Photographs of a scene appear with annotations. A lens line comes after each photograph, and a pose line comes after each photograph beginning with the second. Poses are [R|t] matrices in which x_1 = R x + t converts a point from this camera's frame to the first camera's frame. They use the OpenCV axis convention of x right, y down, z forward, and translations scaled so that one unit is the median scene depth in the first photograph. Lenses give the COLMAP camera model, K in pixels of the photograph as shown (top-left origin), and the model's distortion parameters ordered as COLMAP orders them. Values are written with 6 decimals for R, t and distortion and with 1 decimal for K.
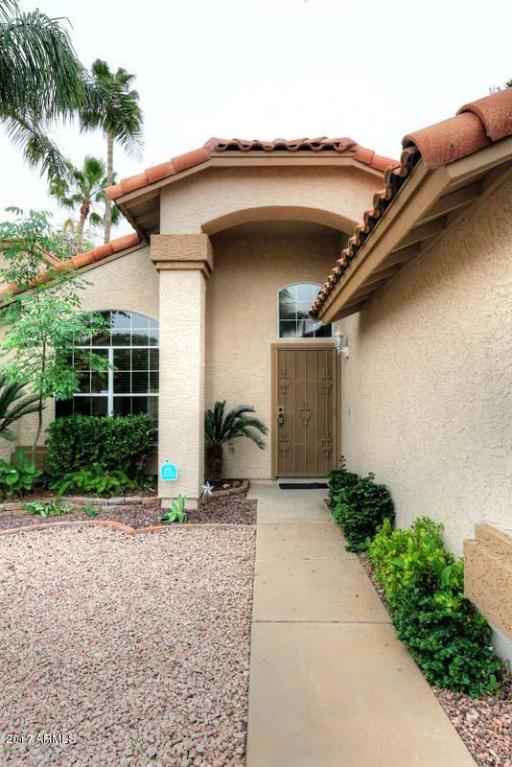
lens RADIAL K [[534.5, 0, 256.0], [0, 534.5, 383.5], [0, 0, 1]] dist [0.000635, 0.000382]
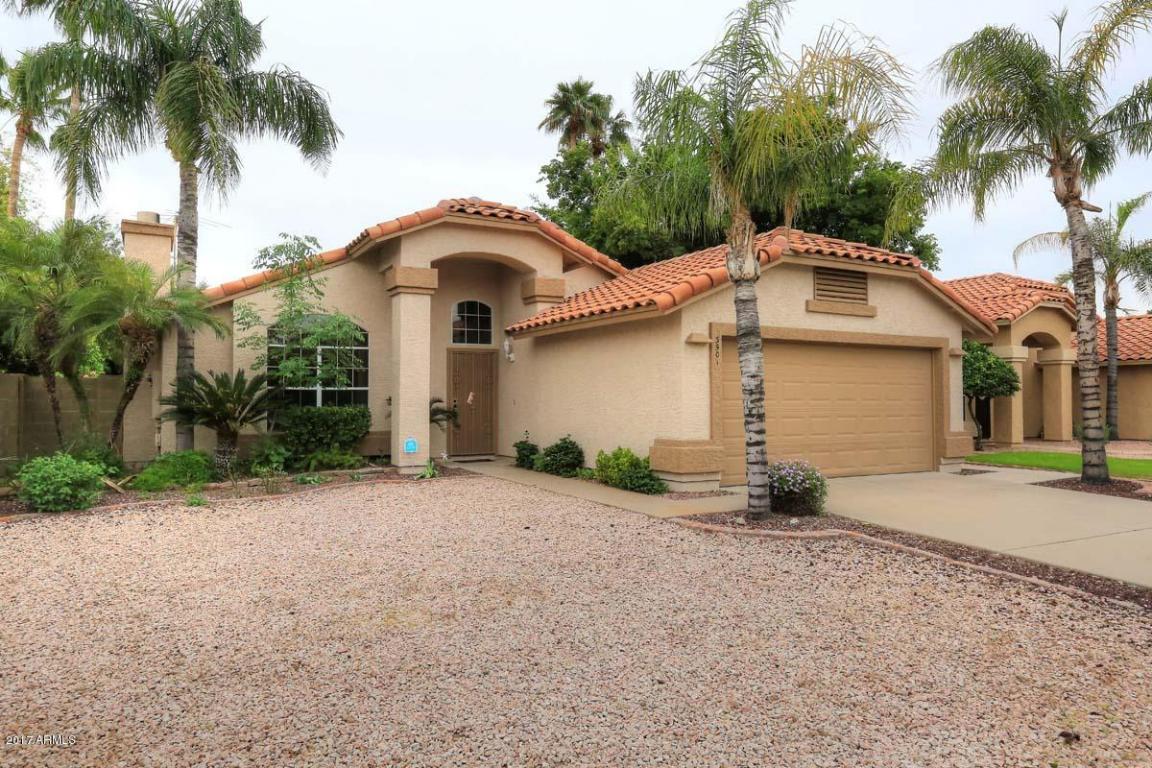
lens RADIAL K [[751.0, 0, 576.0], [0, 751.0, 384.0], [0, 0, 1]] dist [-0.006409, -0.001268]
pose [[0.864144, 0.010255, 0.503140, -0.667916], [-0.012877, 0.999916, 0.001736, 0.001829], [-0.503080, -0.007979, 0.864203, -0.734339]]
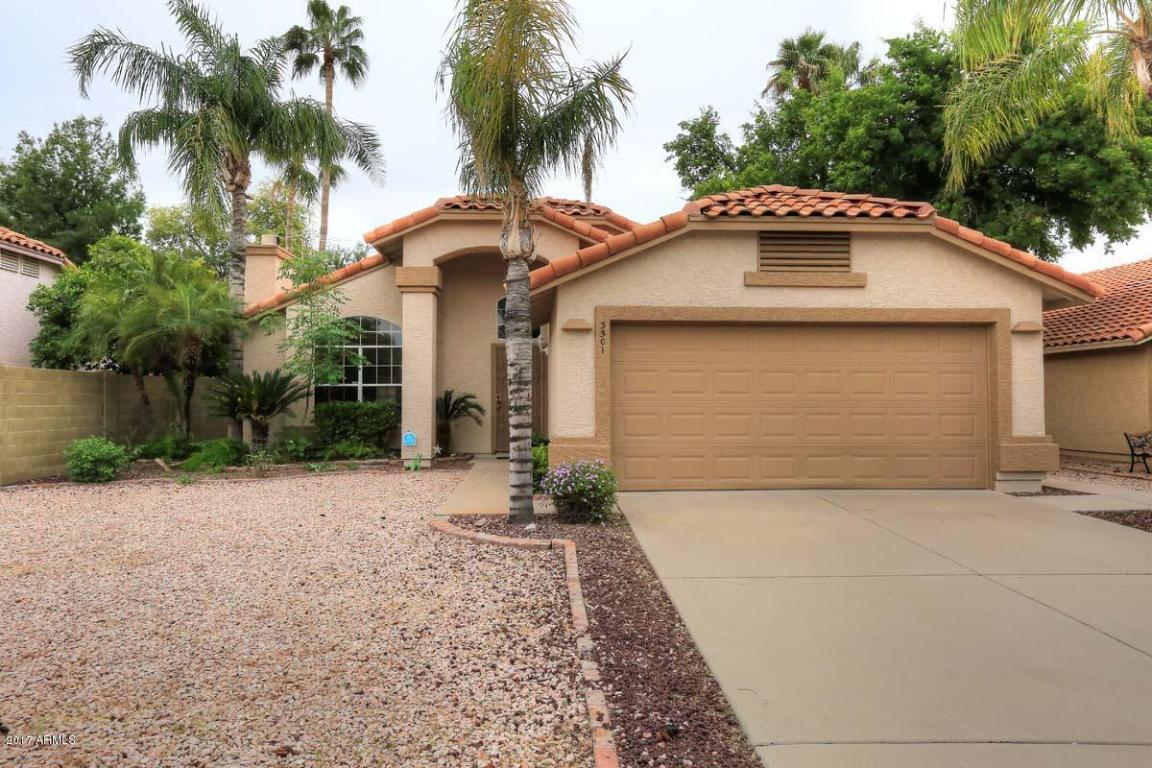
lens RADIAL K [[802.8, 0, 576.0], [0, 802.8, 384.0], [0, 0, 1]] dist [0.000635, 0.000382]
pose [[0.997878, 0.001057, 0.065101, 0.116757], [-0.001418, 0.999984, 0.005503, 0.008728], [-0.065094, -0.005584, 0.997864, -0.979257]]
